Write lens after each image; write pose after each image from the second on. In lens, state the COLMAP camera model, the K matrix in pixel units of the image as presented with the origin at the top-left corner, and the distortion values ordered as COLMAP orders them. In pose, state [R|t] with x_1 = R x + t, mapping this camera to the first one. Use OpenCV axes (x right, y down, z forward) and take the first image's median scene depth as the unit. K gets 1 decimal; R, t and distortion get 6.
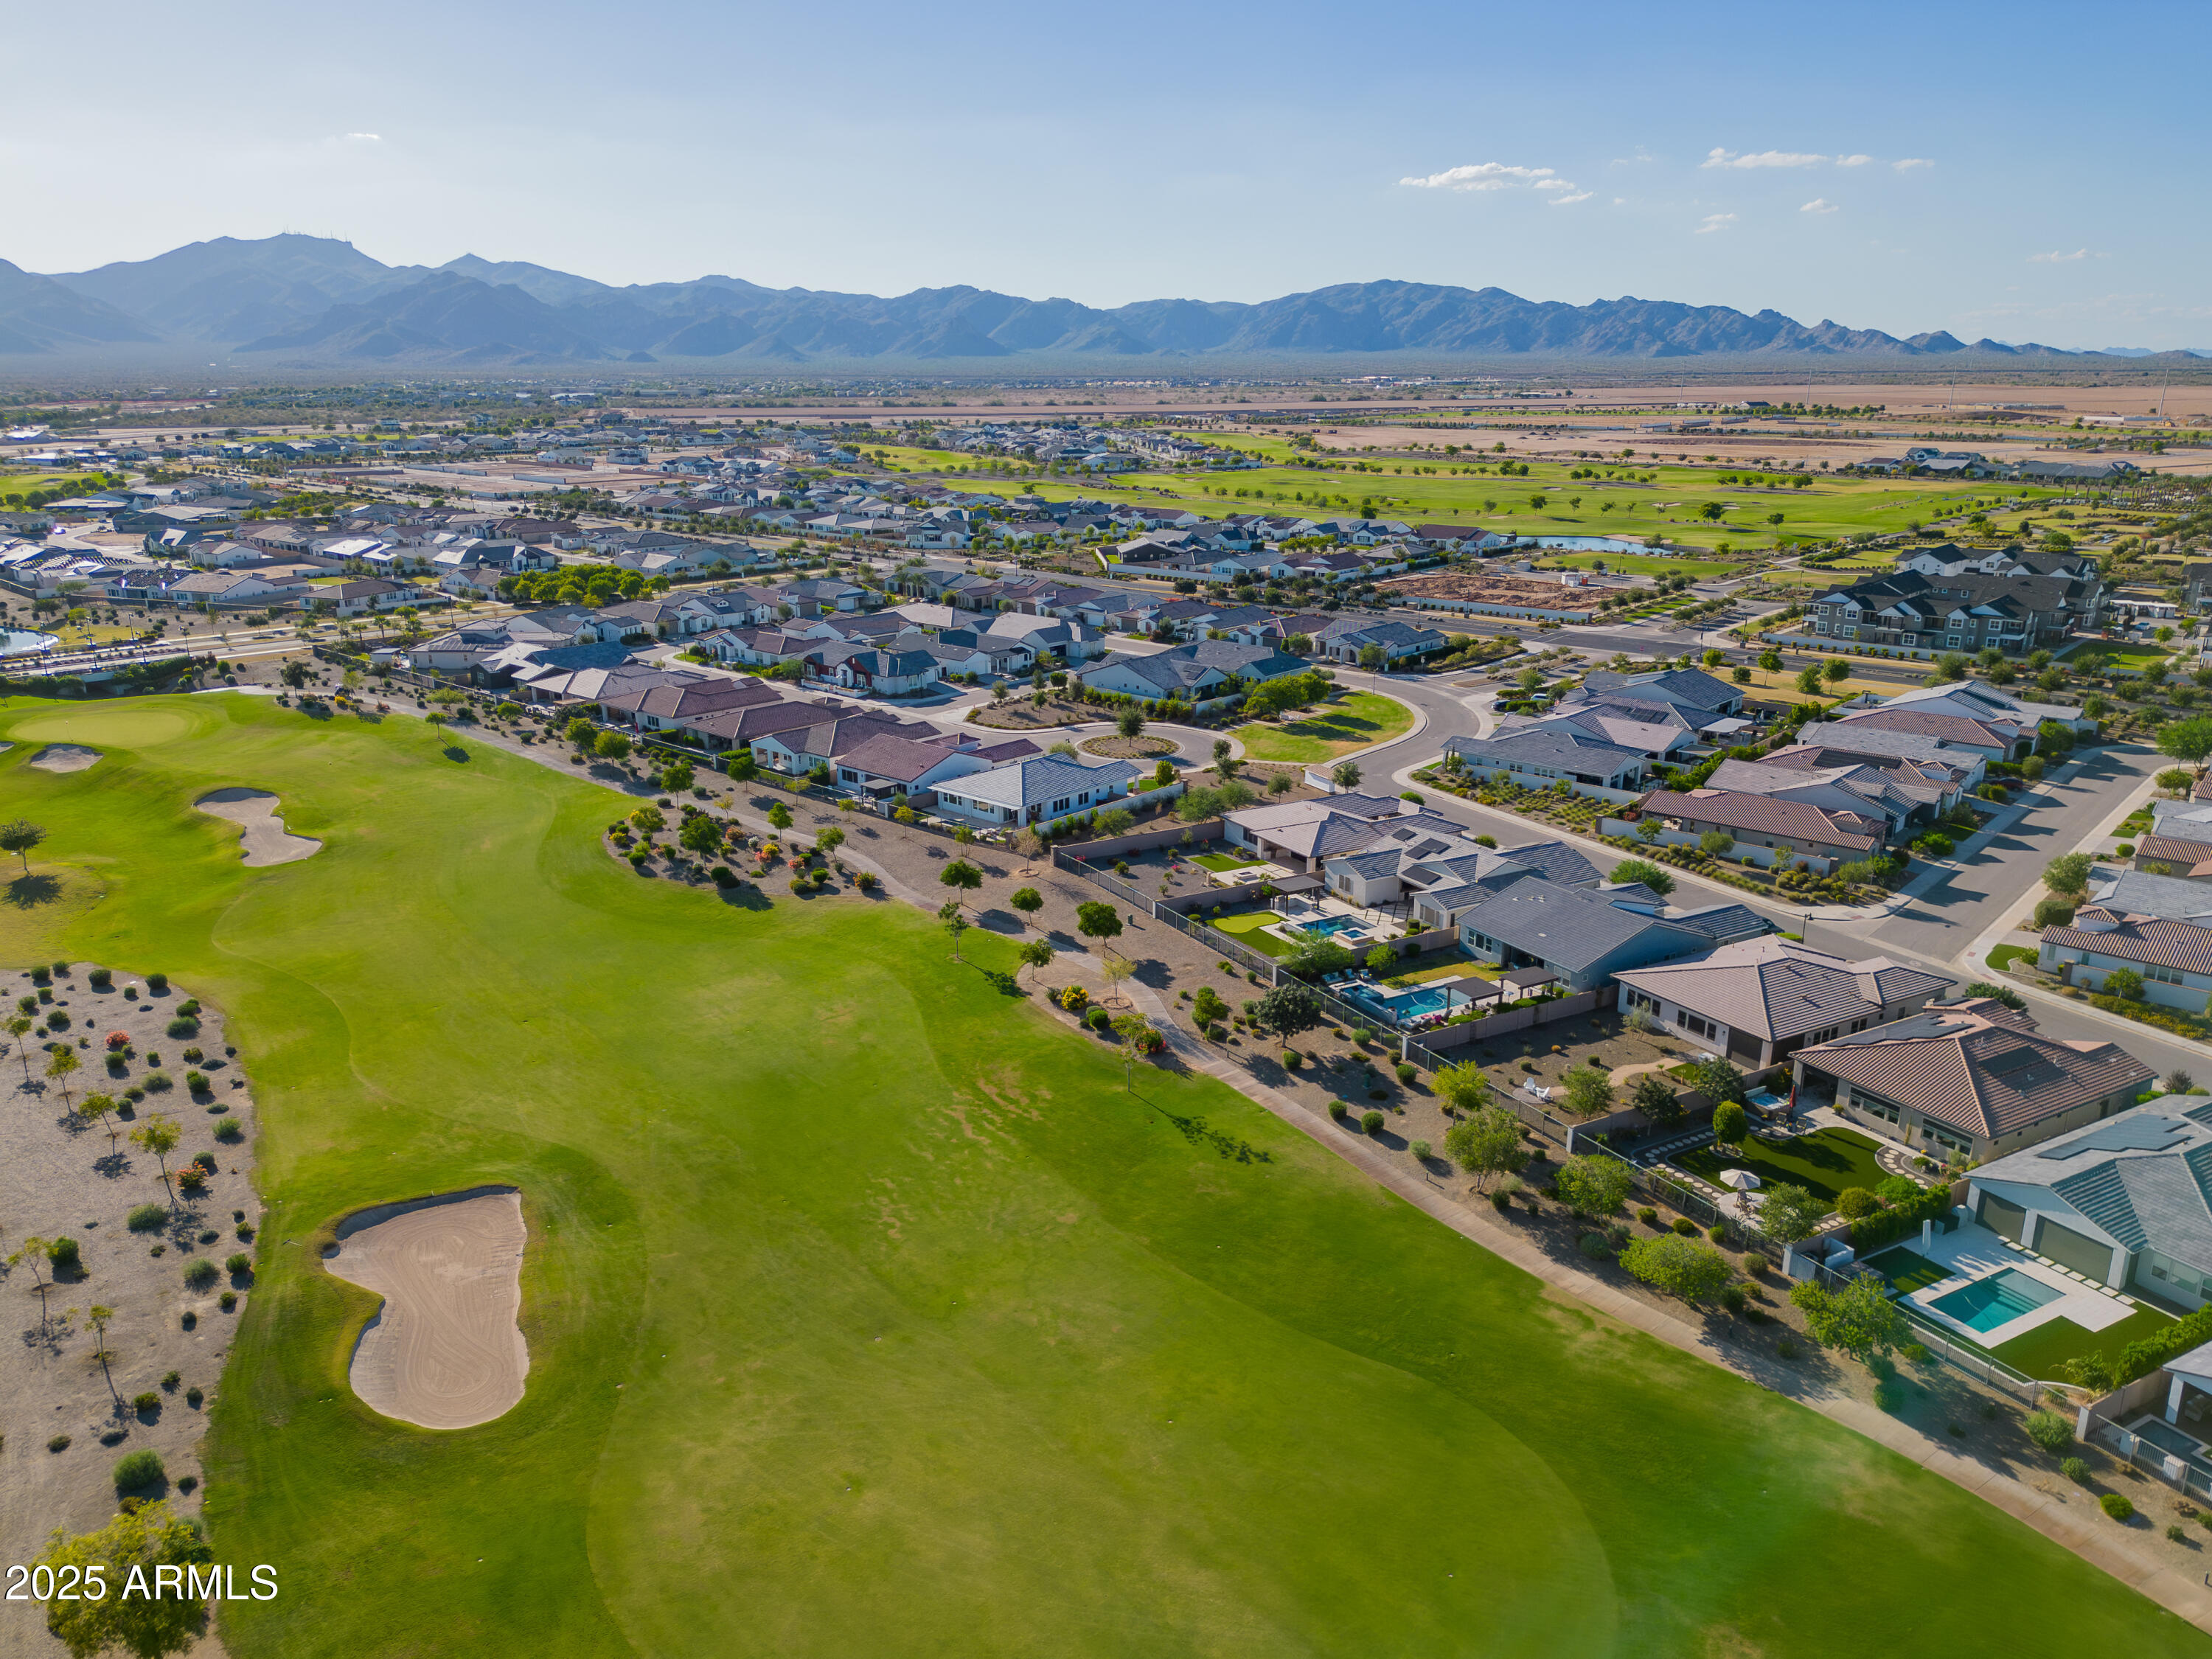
lens RADIAL K [[1558.4, 0, 1095.5], [0, 1558.4, 825.7], [0, 0, 1]] dist [0.056757, -0.057237]
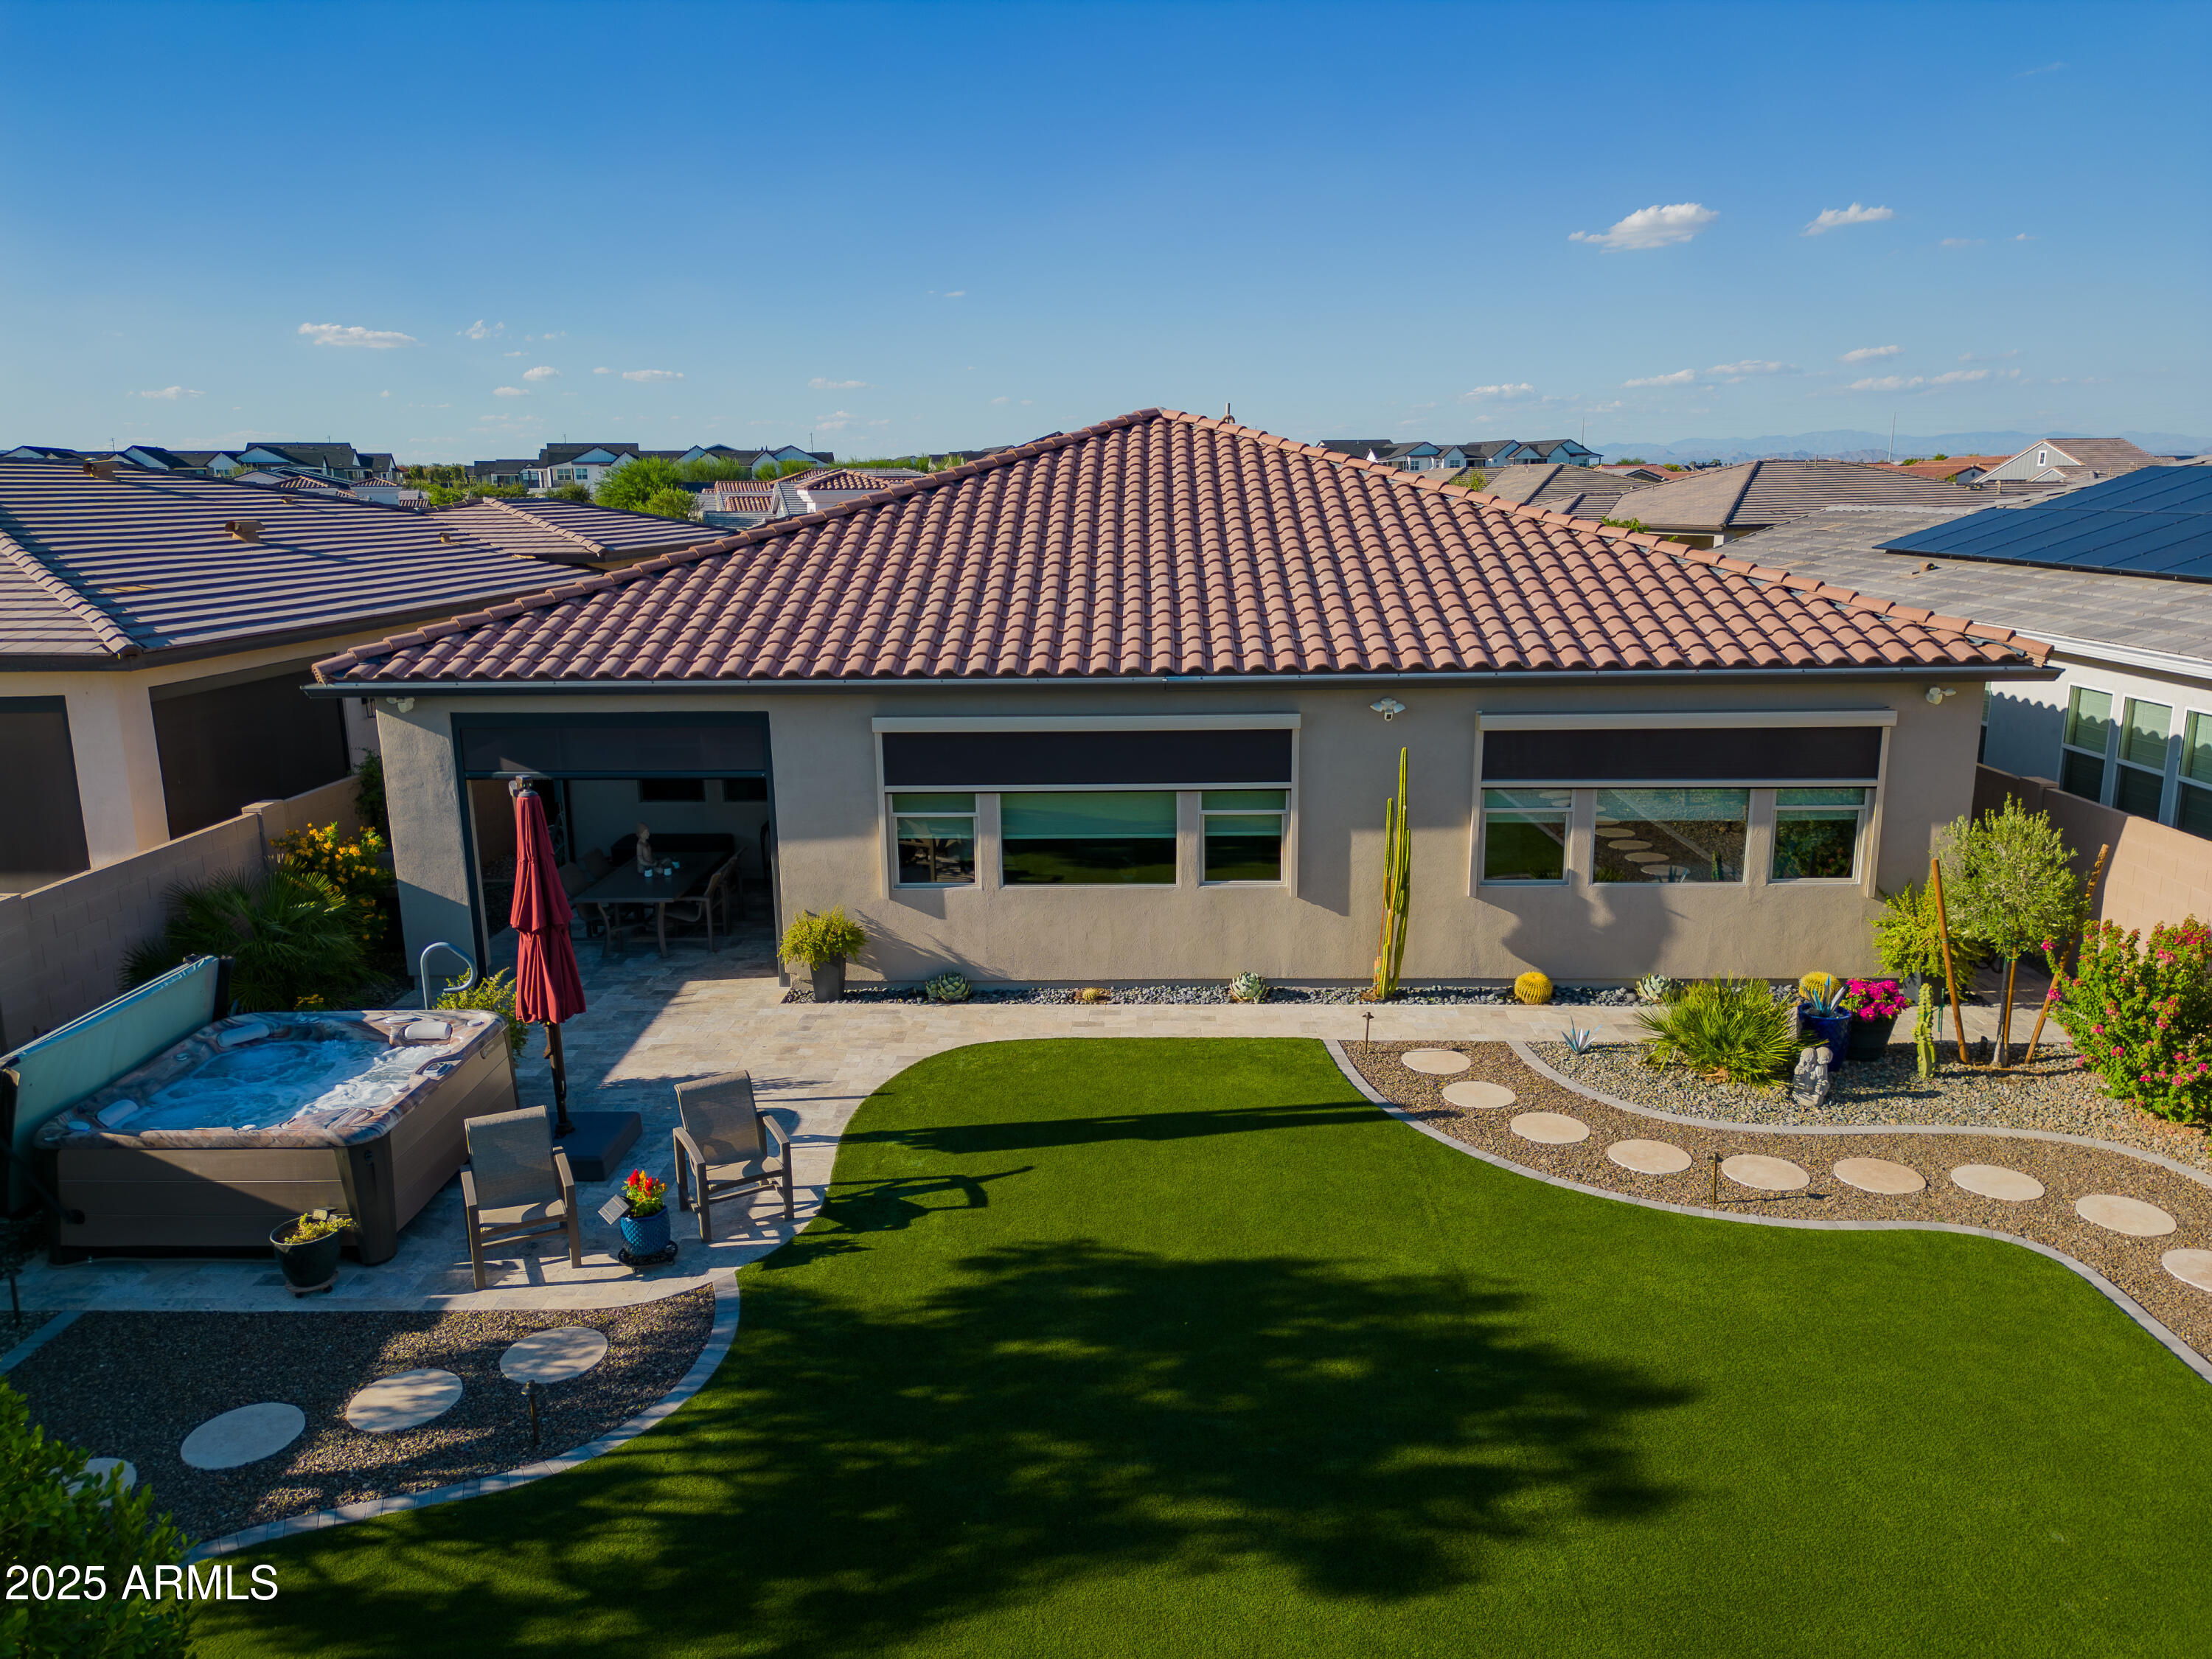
lens RADIAL K [[1573.4, 0, 1106.0], [0, 1573.4, 829.5], [0, 0, 1]] dist [0.048161, -0.063529]
pose [[0.518146, -0.191827, 0.833503, 0.248947], [0.247048, 0.966553, 0.068871, 0.109511], [-0.818836, 0.170230, 0.548205, 0.596290]]
